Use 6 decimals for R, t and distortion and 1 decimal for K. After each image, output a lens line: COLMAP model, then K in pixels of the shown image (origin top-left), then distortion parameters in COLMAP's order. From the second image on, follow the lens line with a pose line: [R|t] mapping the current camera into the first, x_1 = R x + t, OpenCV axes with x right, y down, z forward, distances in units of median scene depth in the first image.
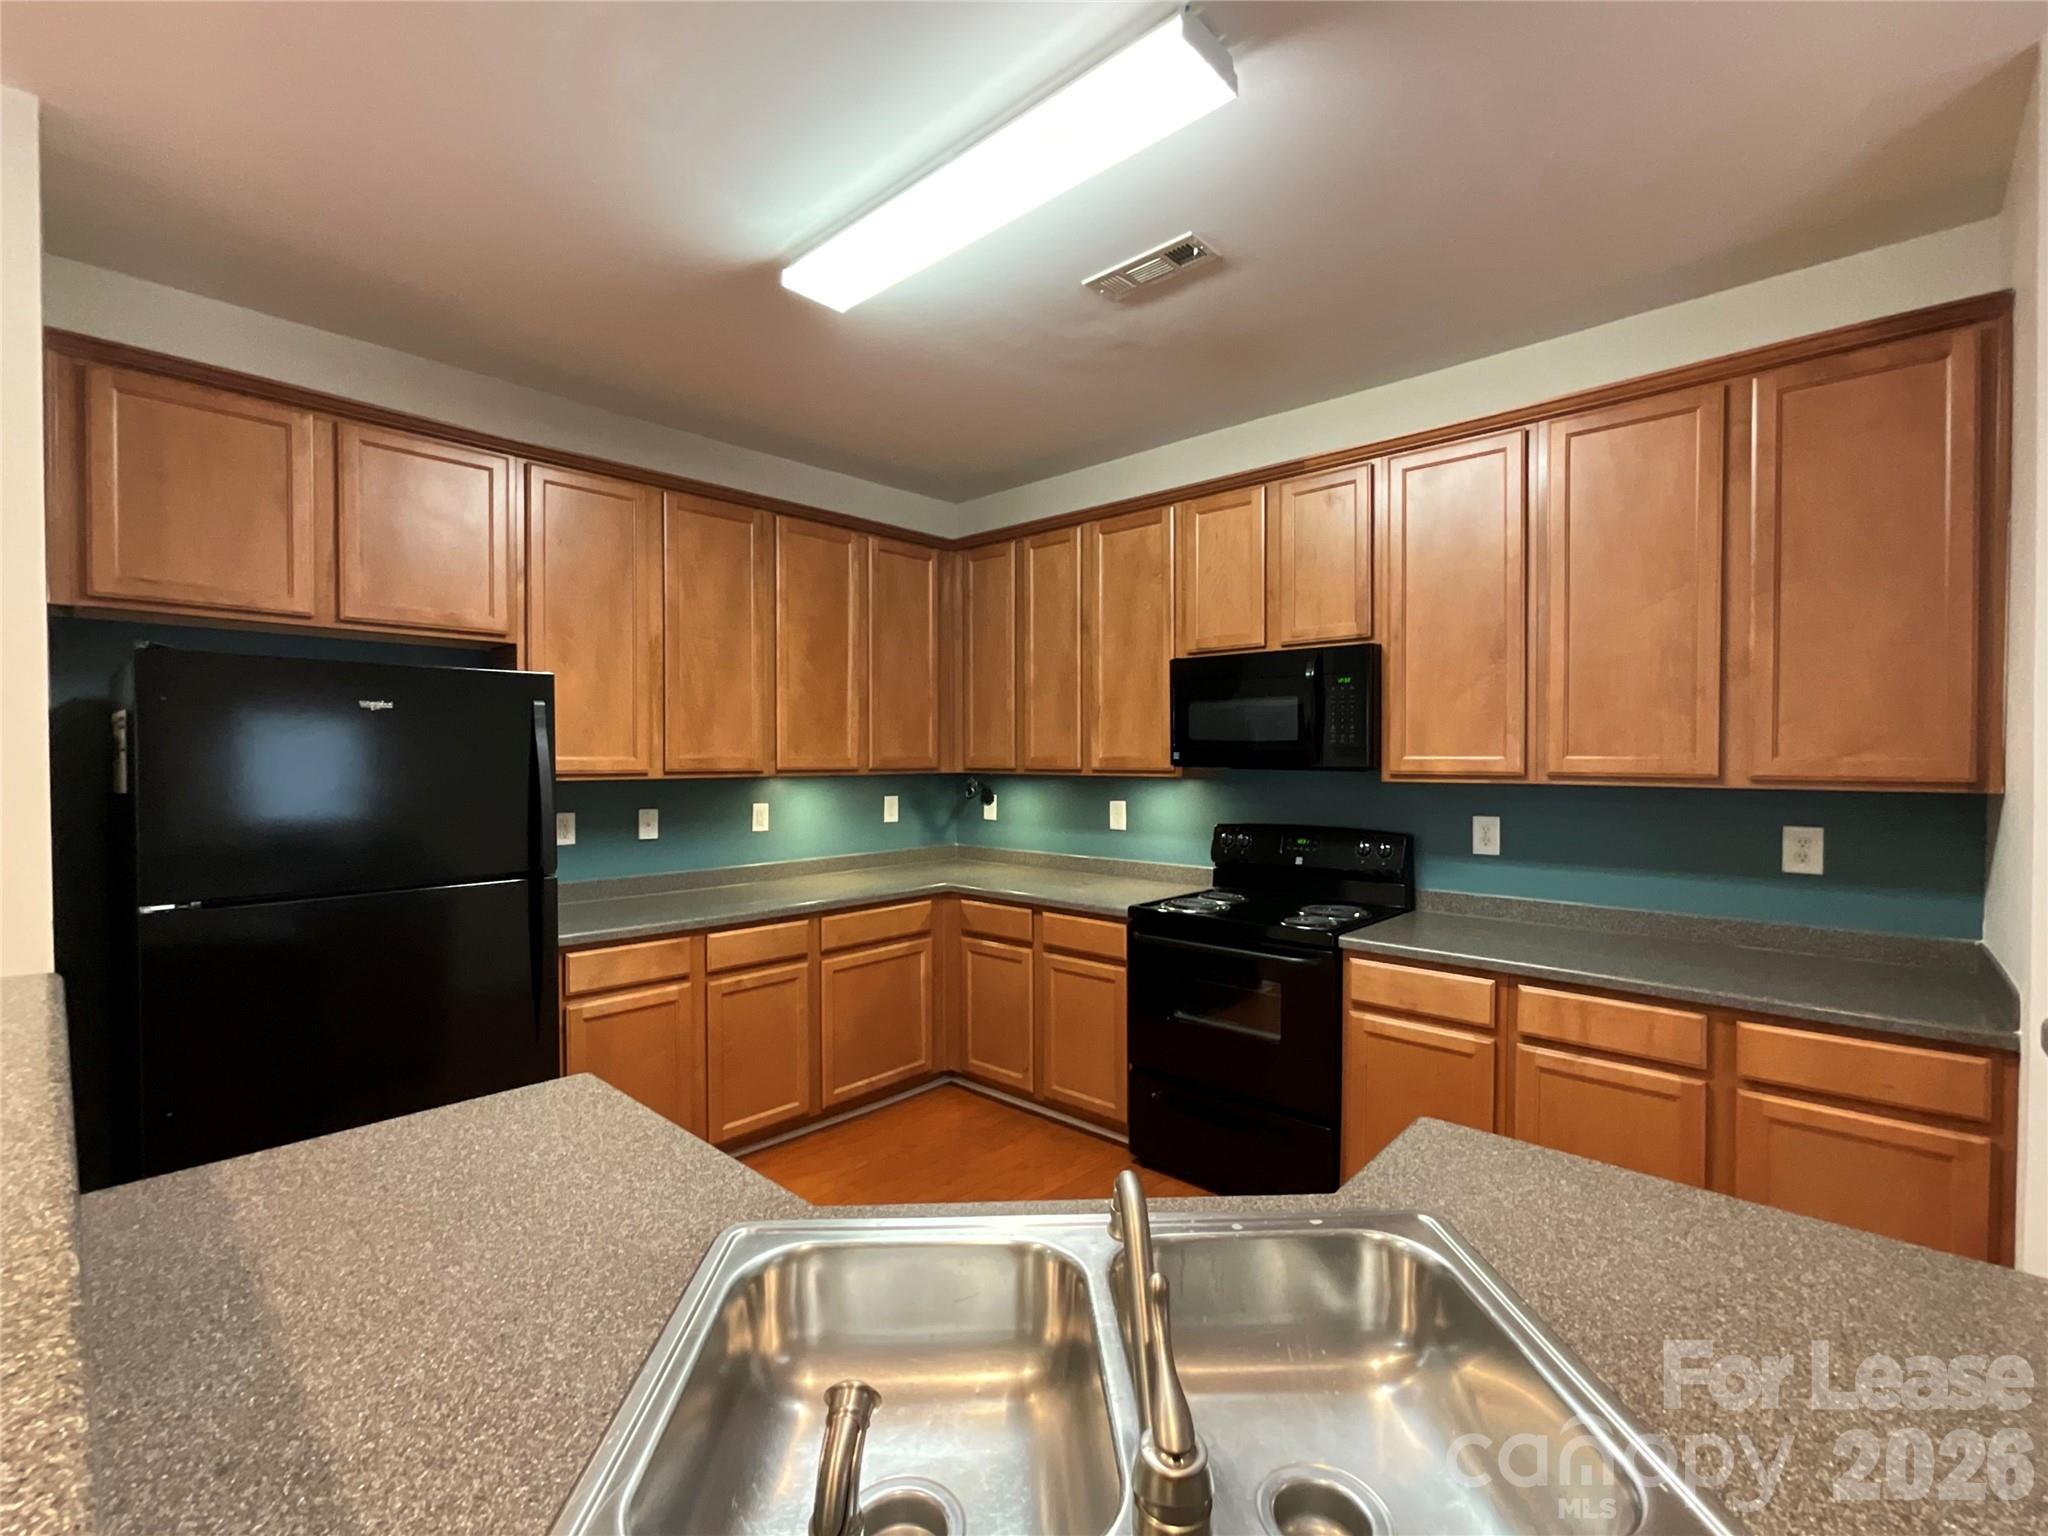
lens RADIAL K [[909.3, 0, 1024.0], [0, 909.3, 768.0], [0, 0, 1]] dist [-0.002692, -0.000345]
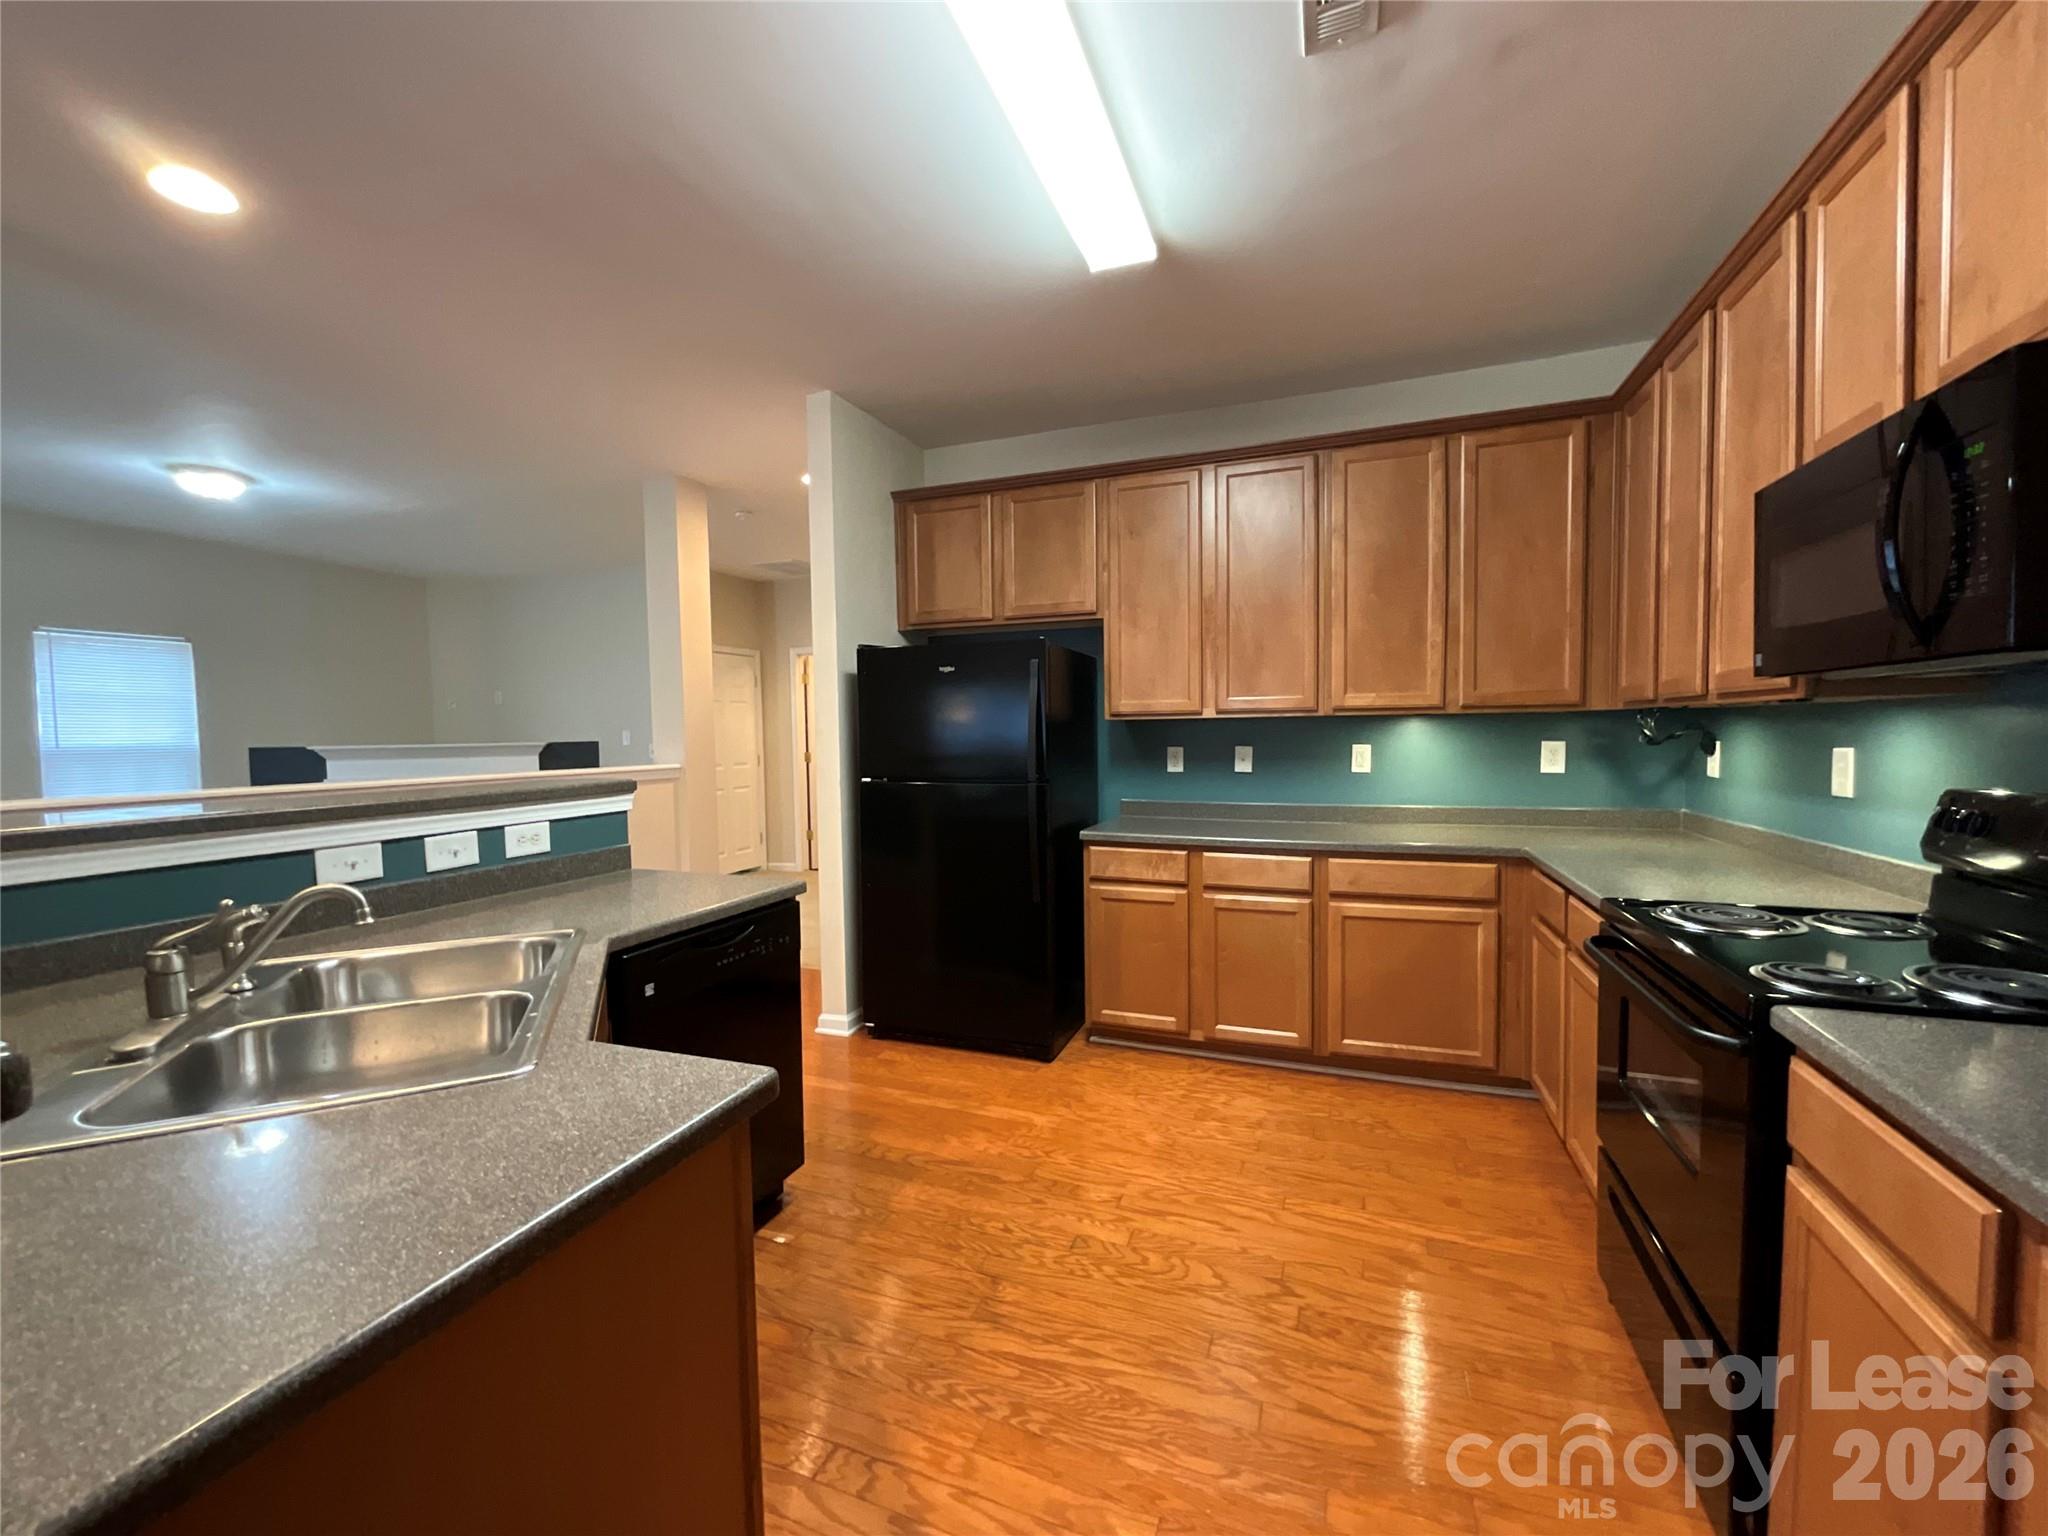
lens RADIAL K [[833.1, 0, 1024.0], [0, 833.1, 768.0], [0, 0, 1]] dist [-0.000553, -0.000059]
pose [[0.368598, 0.037959, -0.928813, 0.435759], [0.003689, 0.999098, 0.042295, 0.025857], [0.929581, -0.019016, 0.368126, 0.333734]]
